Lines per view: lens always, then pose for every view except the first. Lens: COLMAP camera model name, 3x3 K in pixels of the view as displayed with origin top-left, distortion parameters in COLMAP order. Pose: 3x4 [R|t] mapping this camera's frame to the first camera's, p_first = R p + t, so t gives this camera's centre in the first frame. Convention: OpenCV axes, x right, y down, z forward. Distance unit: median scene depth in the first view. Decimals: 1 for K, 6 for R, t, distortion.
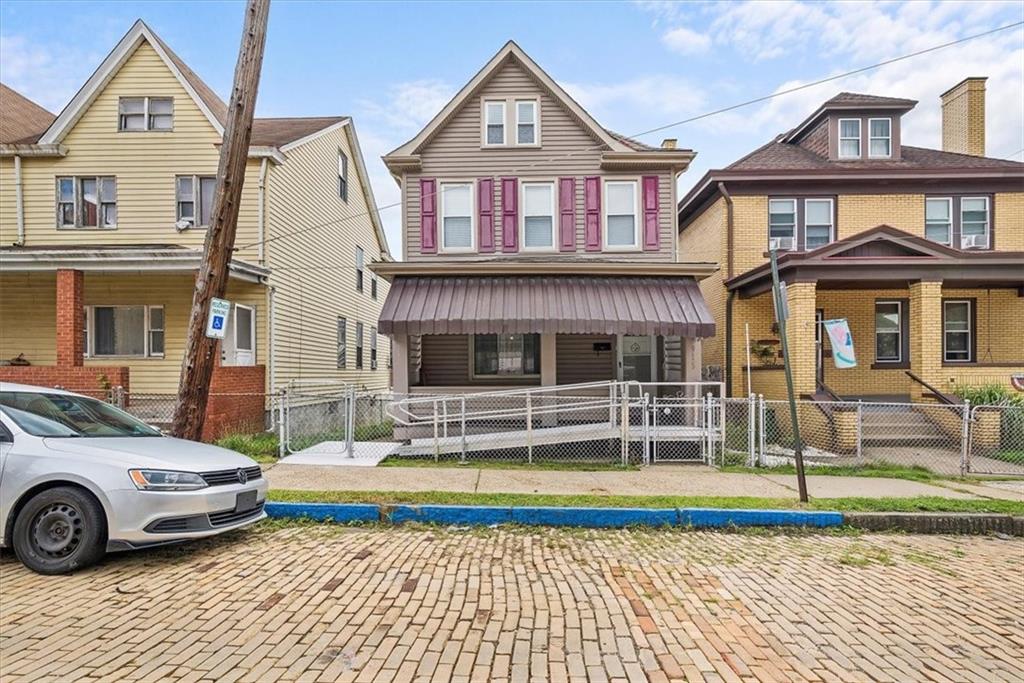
lens RADIAL K [[484.9, 0, 510.6], [0, 484.9, 379.5], [0, 0, 1]] dist [0.001660, -0.000292]
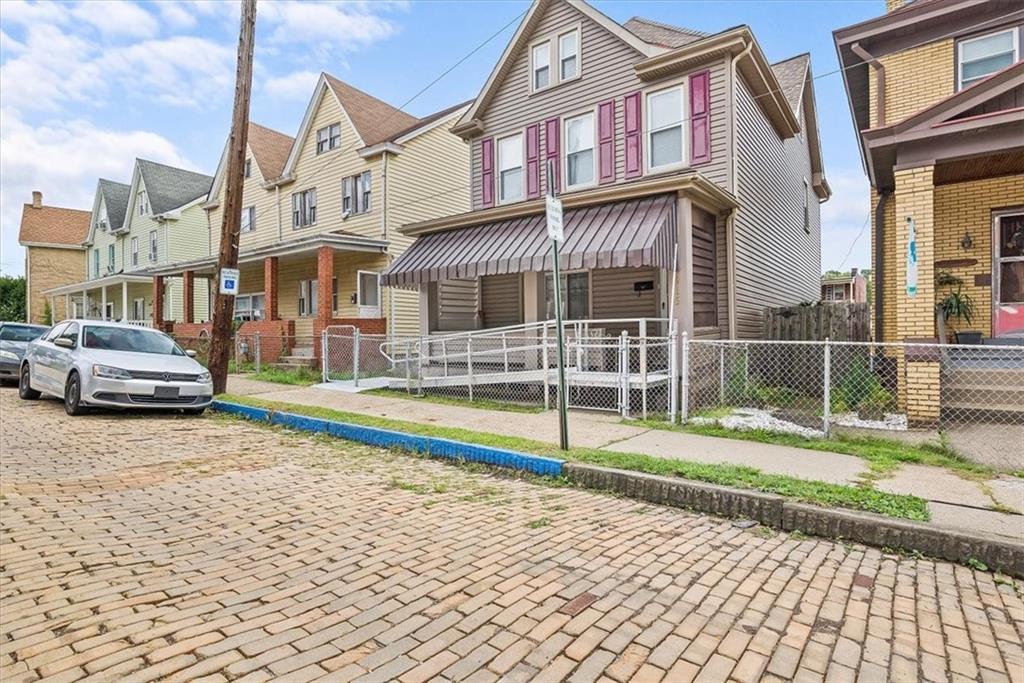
lens RADIAL K [[523.7, 0, 512.0], [0, 523.7, 341.5], [0, 0, 1]] dist [-0.001735, -0.000544]
pose [[0.809109, -0.001140, -0.587658, 0.549876], [0.001171, 0.999999, -0.000328, 0.032236], [0.587658, -0.000423, 0.809109, 0.102718]]
